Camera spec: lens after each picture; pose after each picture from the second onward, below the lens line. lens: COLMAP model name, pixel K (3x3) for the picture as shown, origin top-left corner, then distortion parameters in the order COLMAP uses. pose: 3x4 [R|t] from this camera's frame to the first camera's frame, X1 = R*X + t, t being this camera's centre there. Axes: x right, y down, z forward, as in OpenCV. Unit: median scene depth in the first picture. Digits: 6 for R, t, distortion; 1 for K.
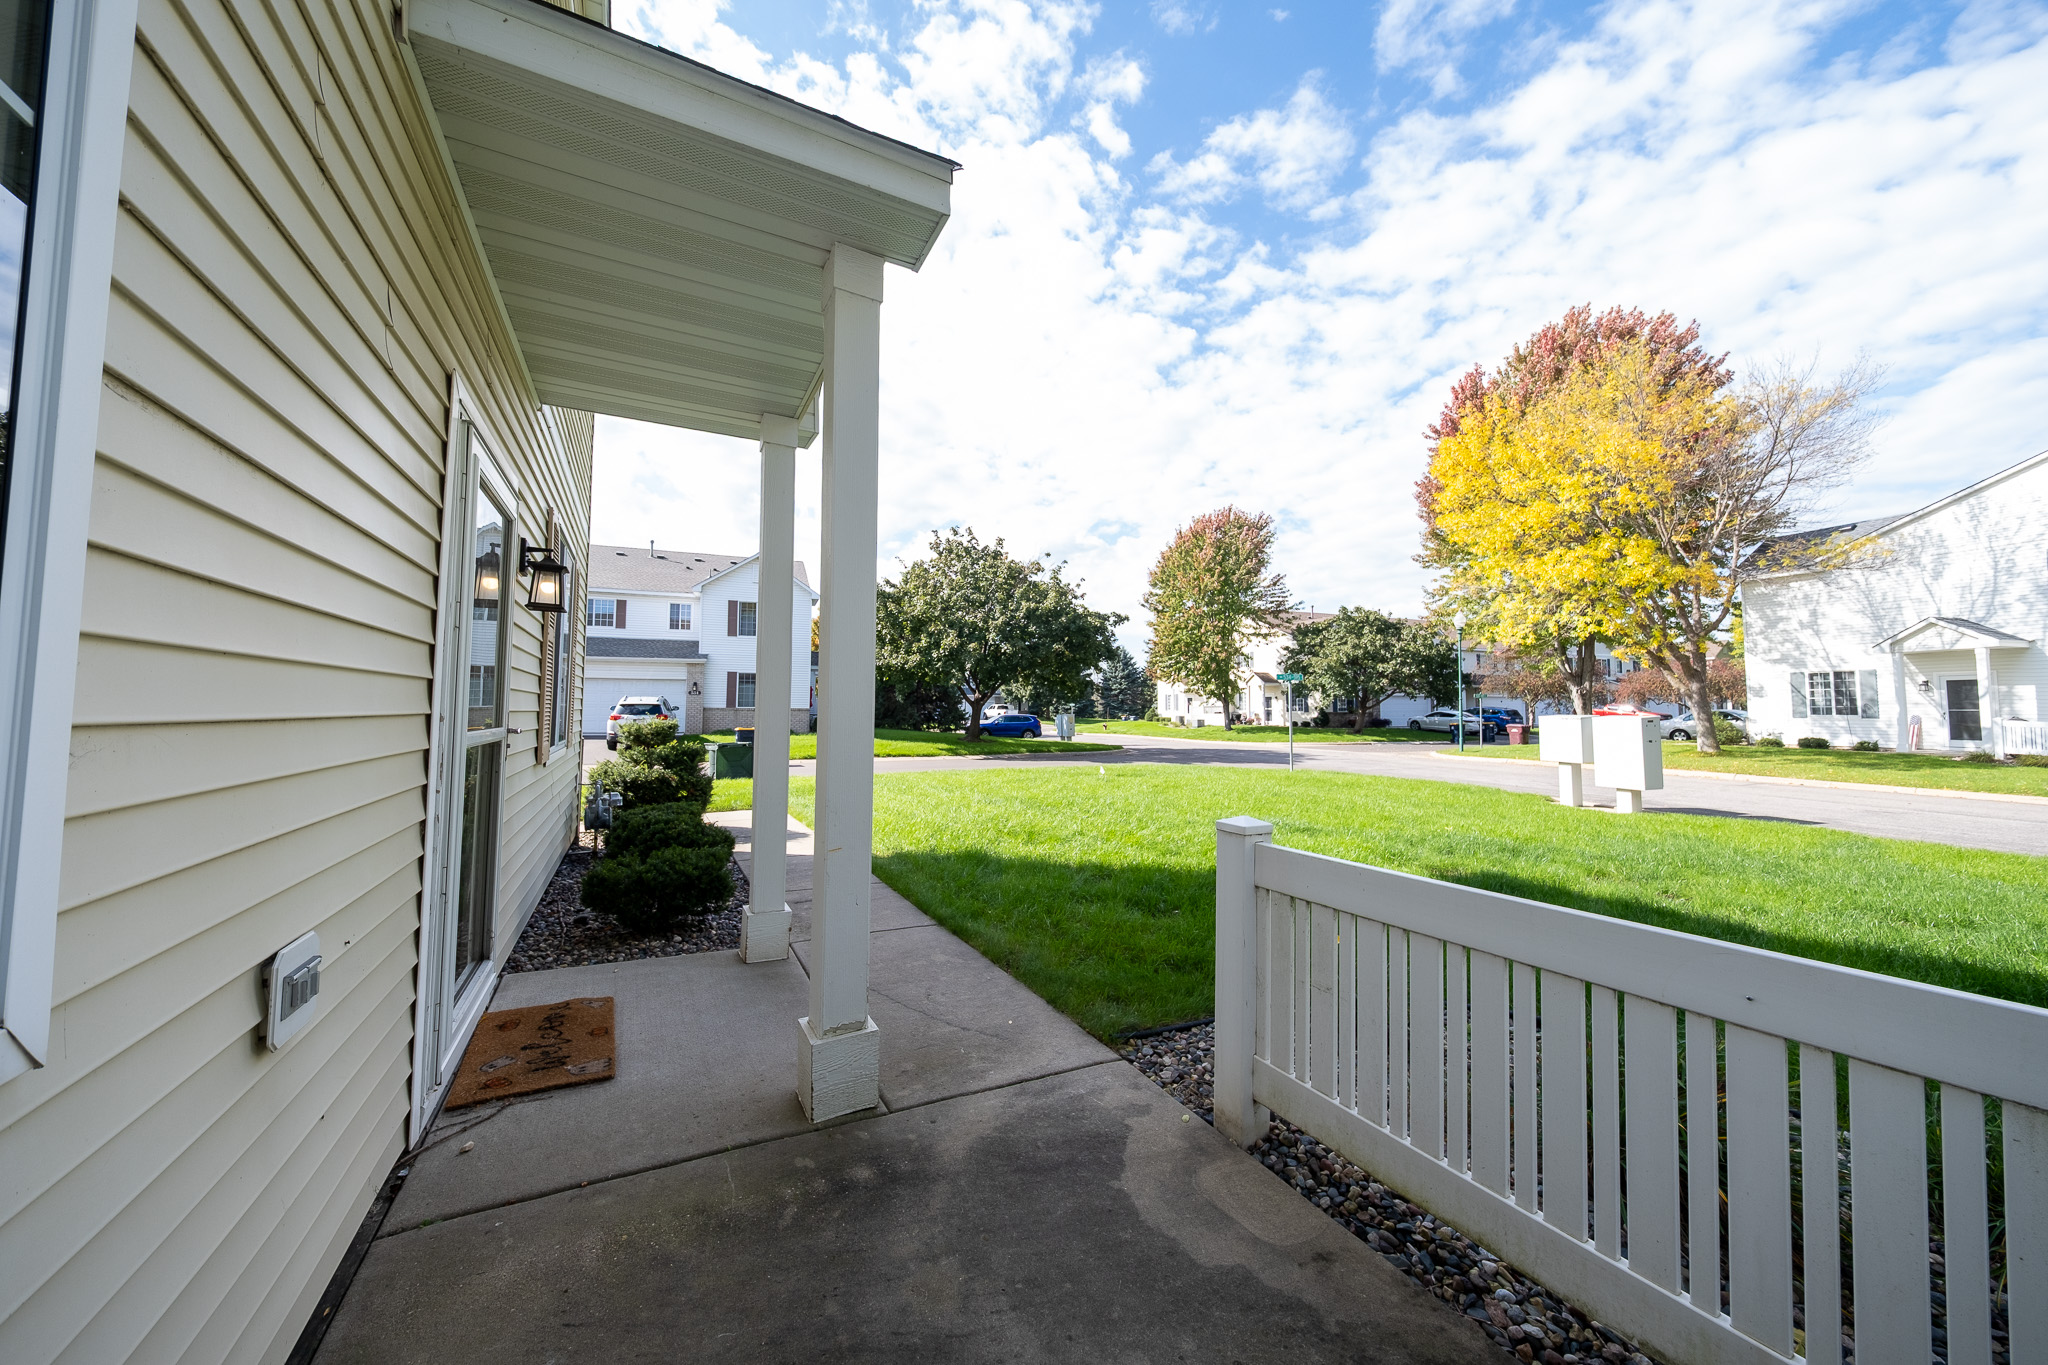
lens RADIAL K [[695.1, 0, 1019.2], [0, 695.1, 695.7], [0, 0, 1]] dist [0.000979, -0.000707]
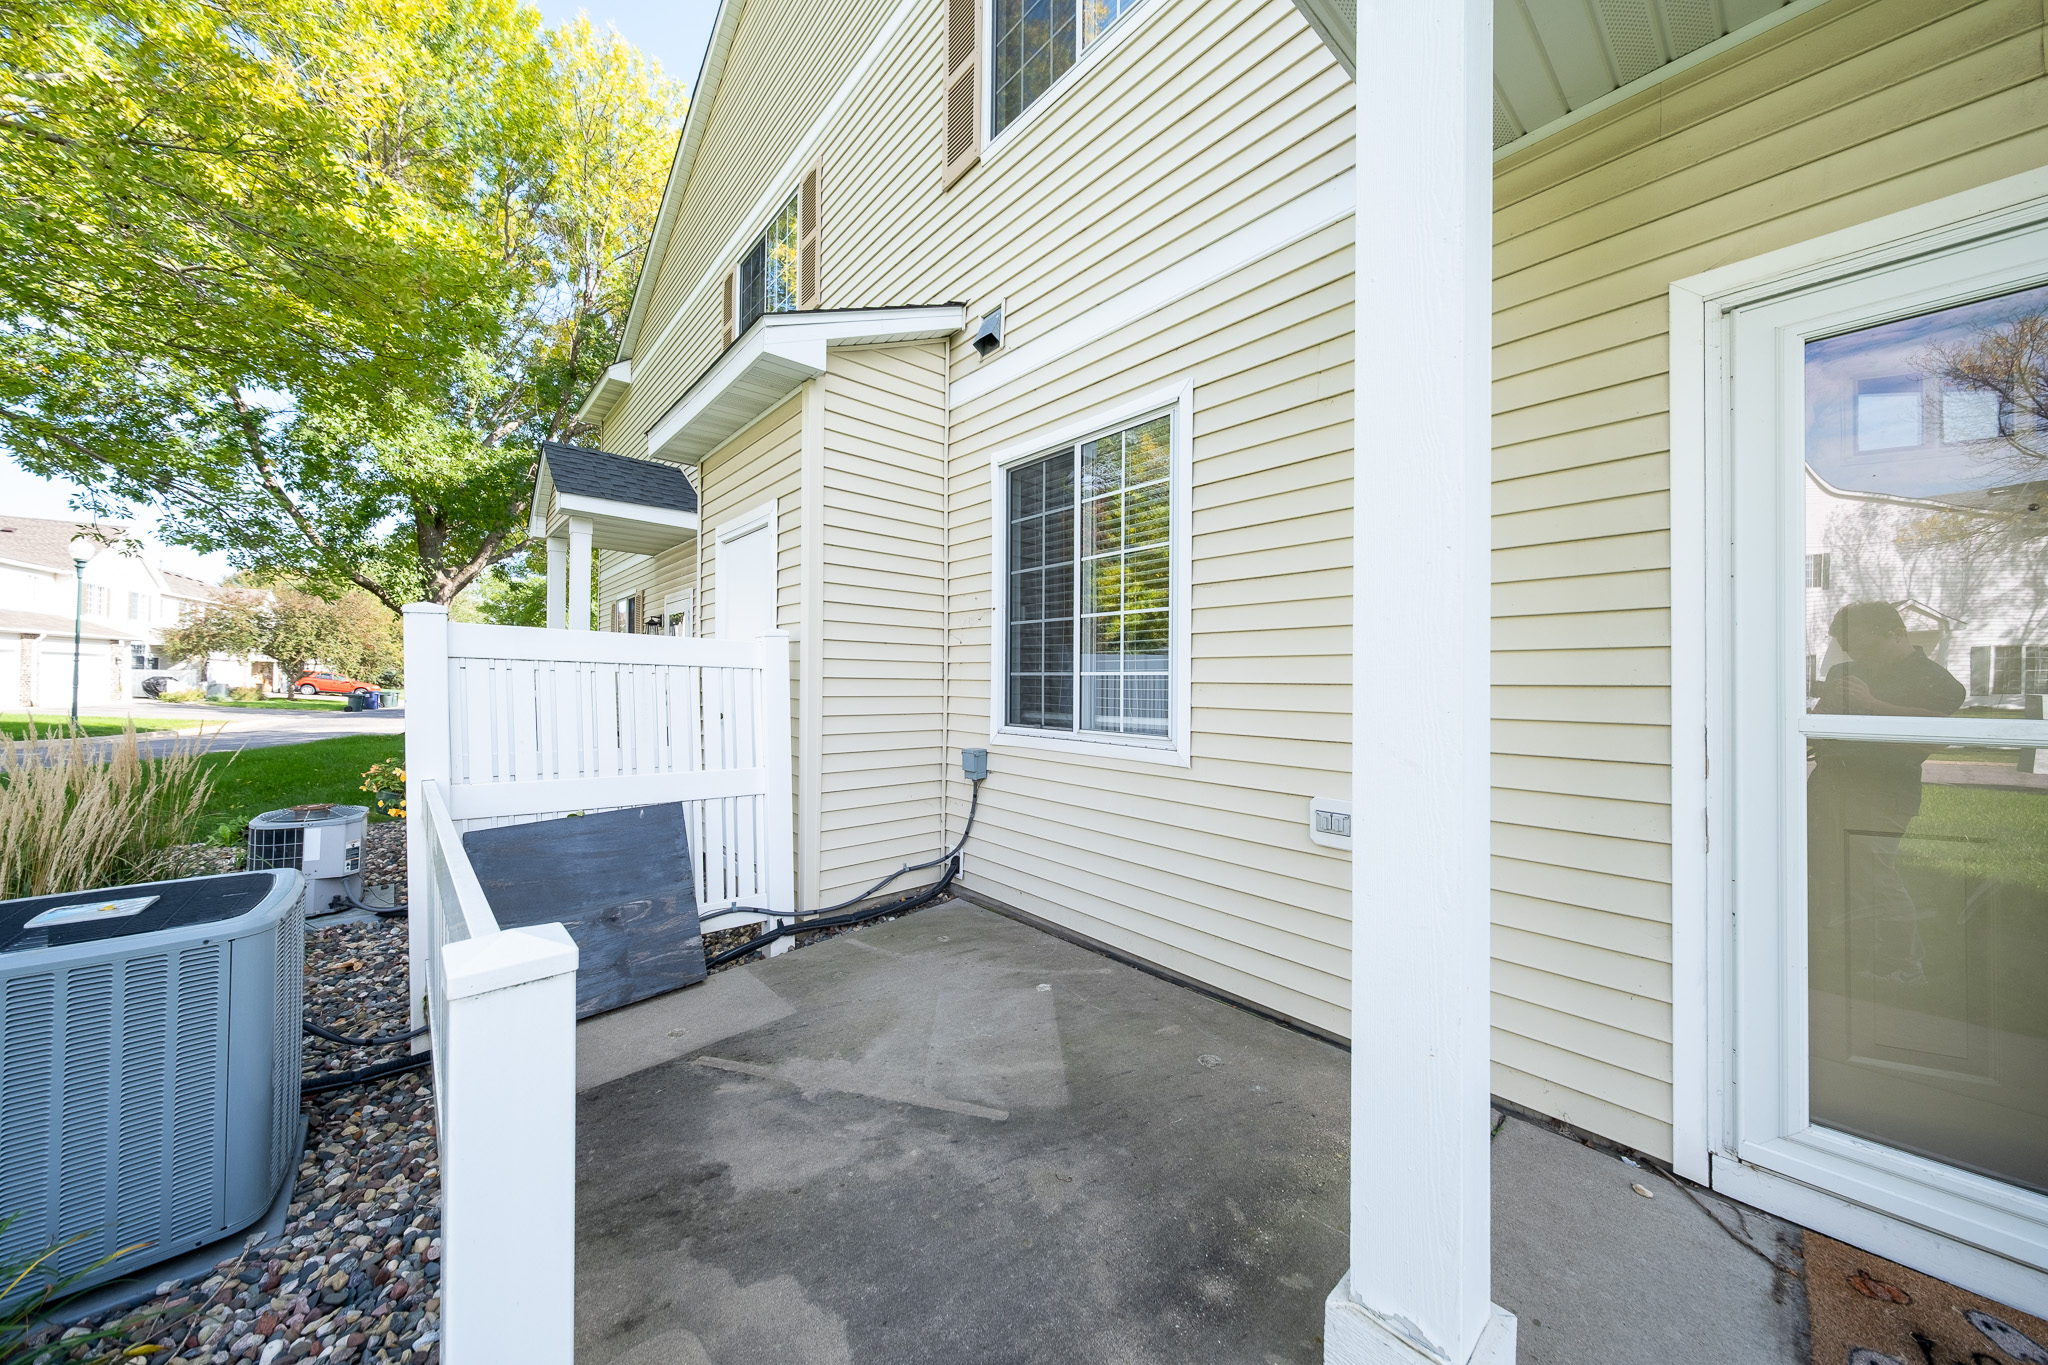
lens RADIAL K [[695.1, 0, 1031.9], [0, 695.1, 682.4], [0, 0, 1]] dist [0.000979, -0.000707]
pose [[-0.973257, -0.026347, -0.228204, 0.173472], [-0.012837, 0.998086, -0.060486, 0.091946], [0.229361, -0.055939, -0.971733, 1.921121]]
